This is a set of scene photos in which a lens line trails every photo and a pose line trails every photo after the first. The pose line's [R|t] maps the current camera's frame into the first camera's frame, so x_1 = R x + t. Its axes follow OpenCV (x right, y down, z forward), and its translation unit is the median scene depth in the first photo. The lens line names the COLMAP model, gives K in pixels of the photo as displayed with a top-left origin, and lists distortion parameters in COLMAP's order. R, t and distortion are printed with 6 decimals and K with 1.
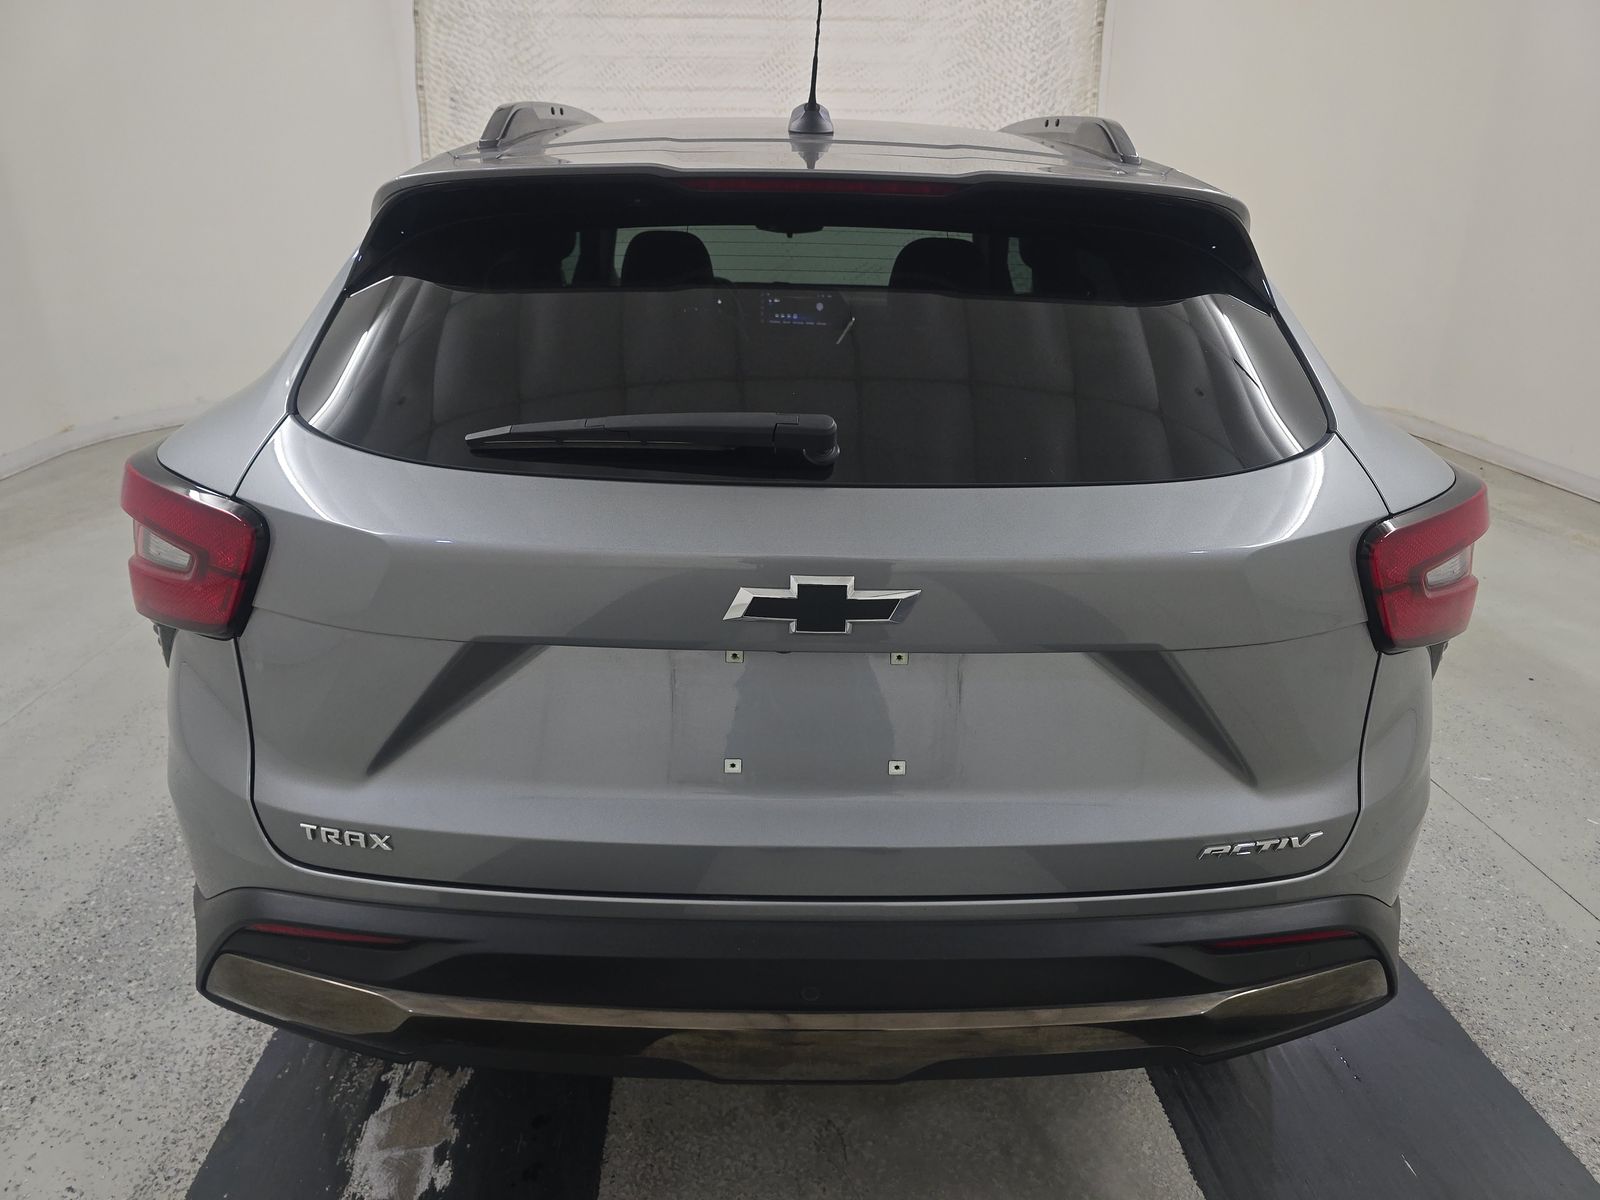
lens RADIAL K [[1081.6, 0, 802.4], [0, 1081.6, 605.4], [0, 0, 1]] dist [0.036979, -0.036913]
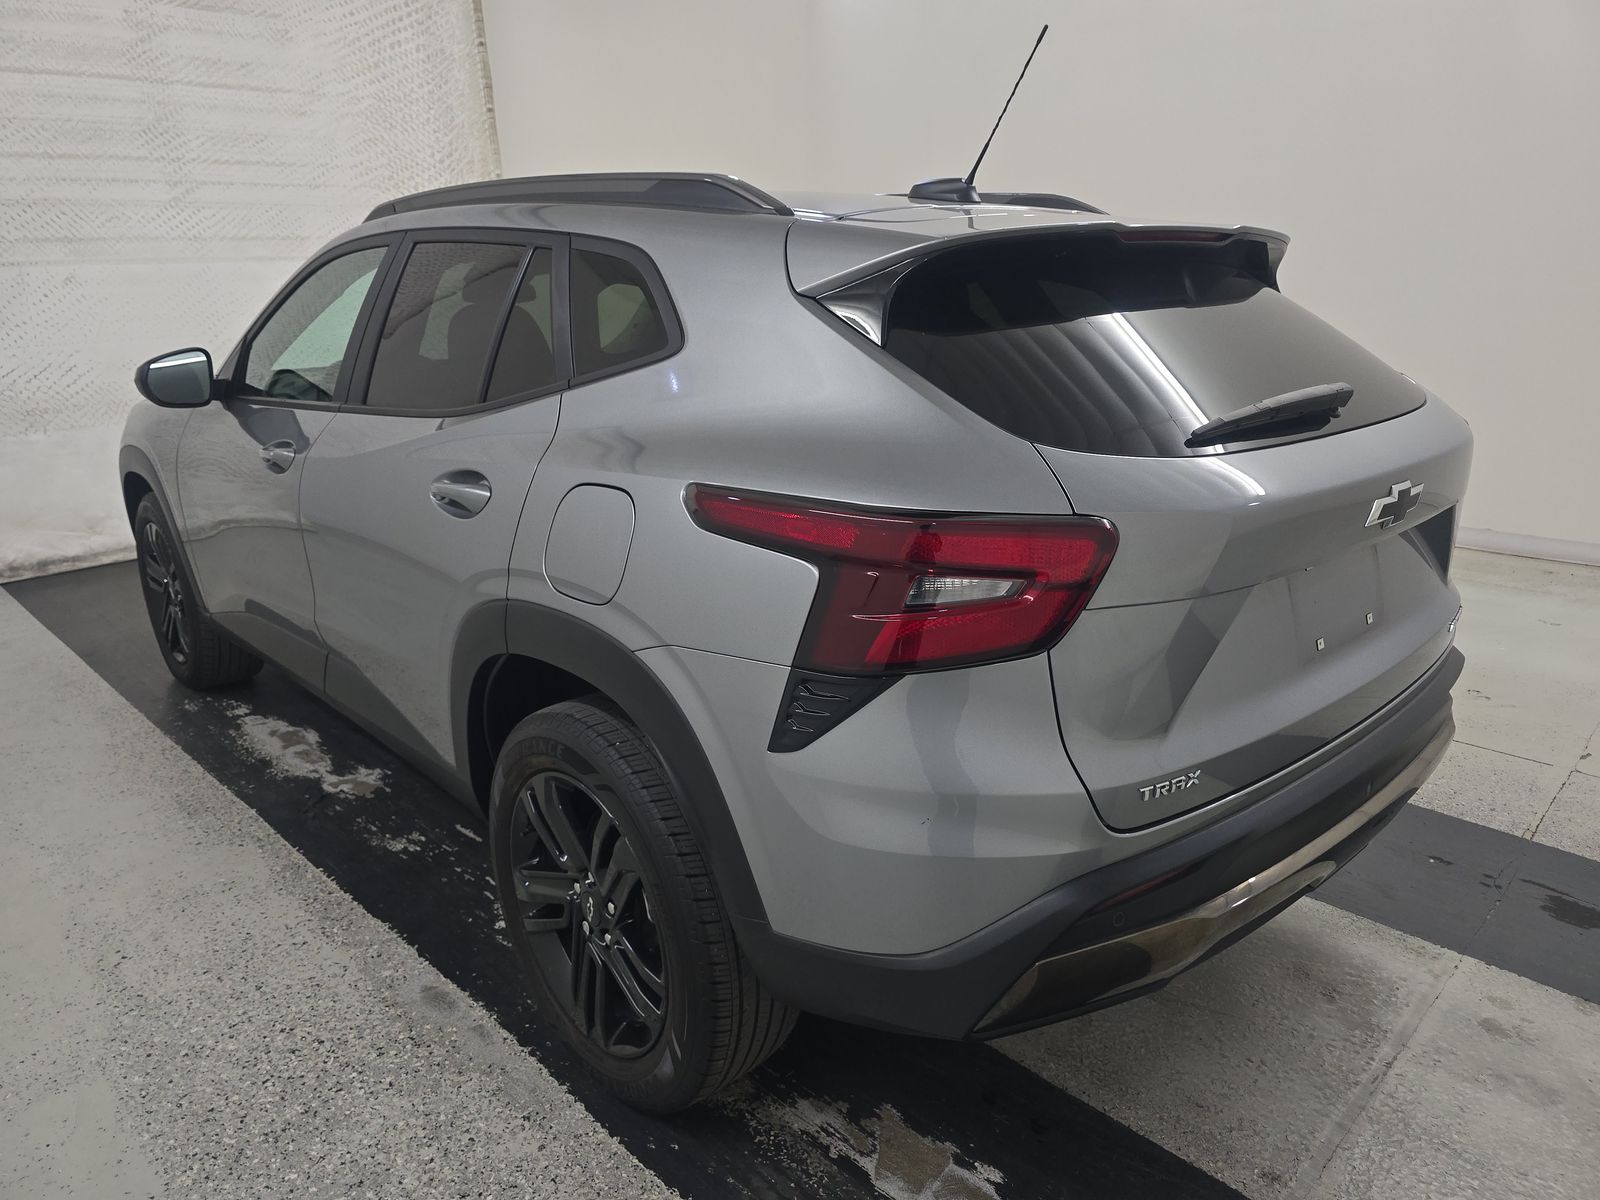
lens RADIAL K [[1081.6, 0, 802.4], [0, 1081.6, 605.4], [0, 0, 1]] dist [0.036979, -0.036913]
pose [[0.749118, -0.222597, 0.623918, -0.270675], [0.262402, 0.964521, 0.029057, -0.021528], [-0.608250, 0.141950, 0.780949, 0.058799]]
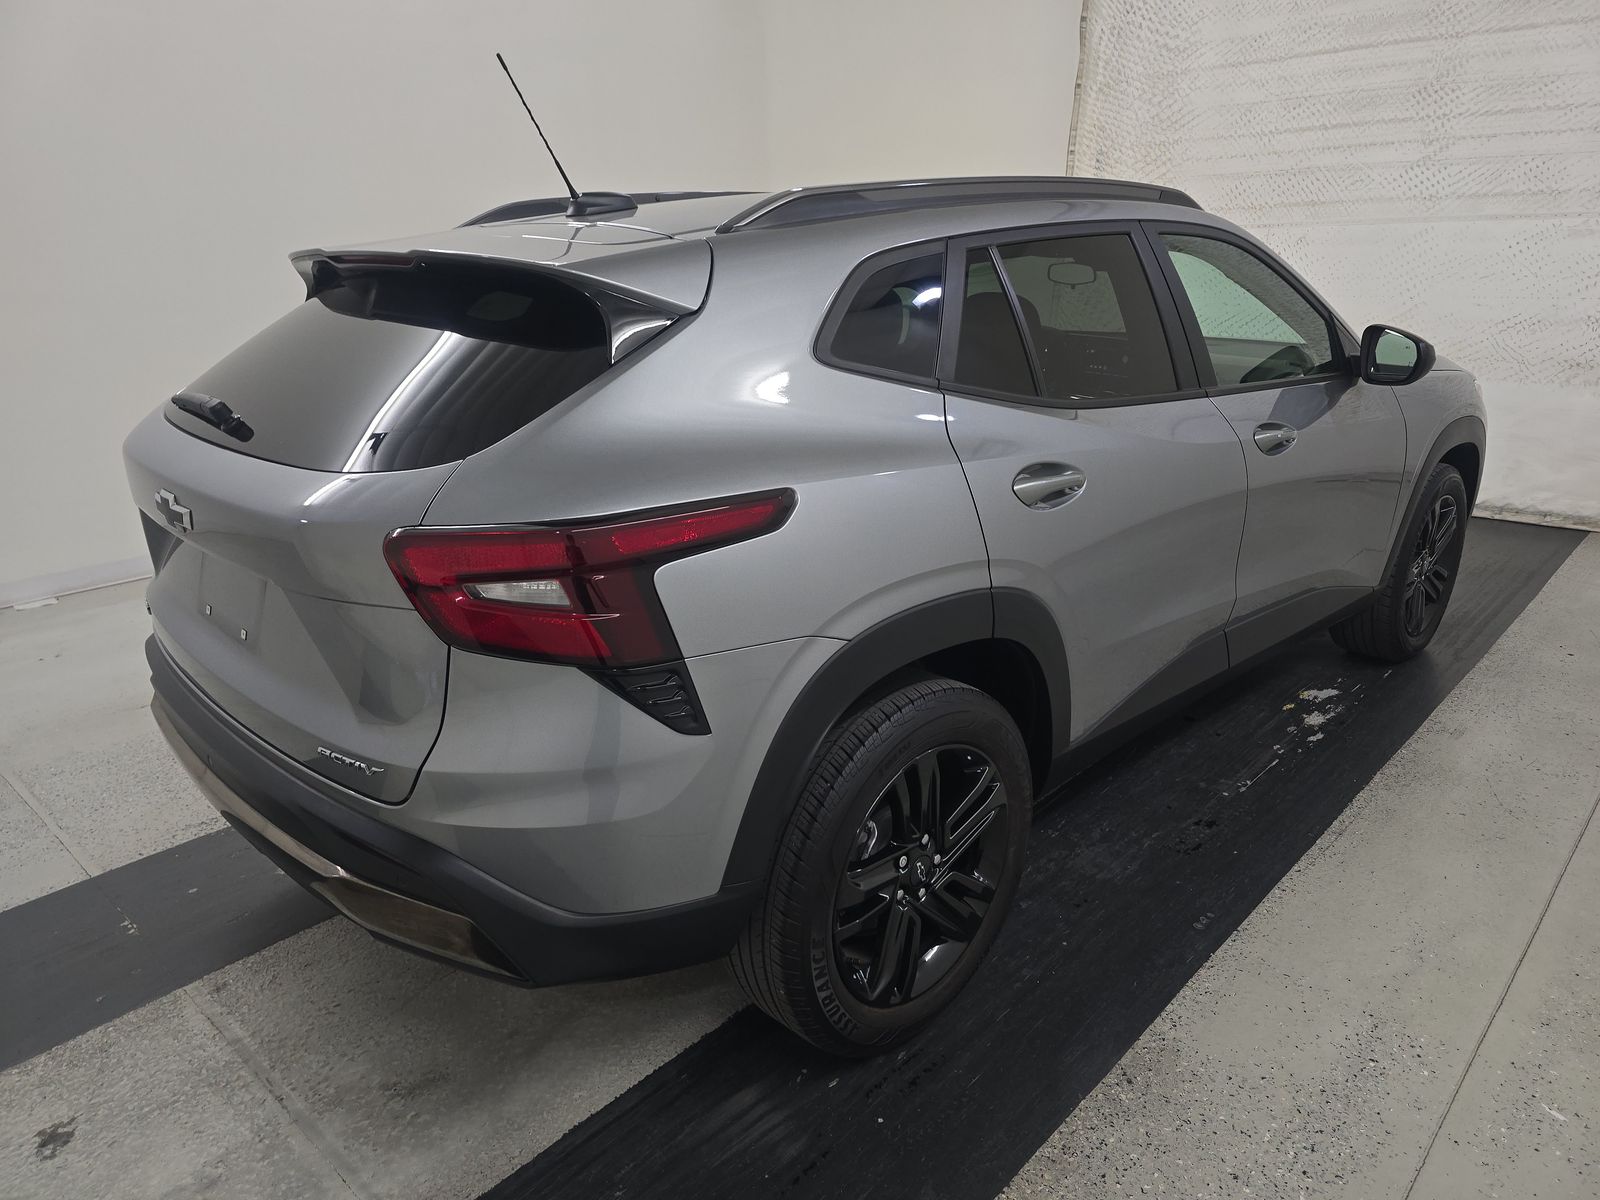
lens RADIAL K [[1081.6, 0, 802.4], [0, 1081.6, 605.4], [0, 0, 1]] dist [0.036979, -0.036913]
pose [[0.683316, 0.207790, -0.699930, 0.328020], [-0.234110, 0.970386, 0.059529, -0.032120], [0.691572, 0.123183, 0.711726, 0.084216]]
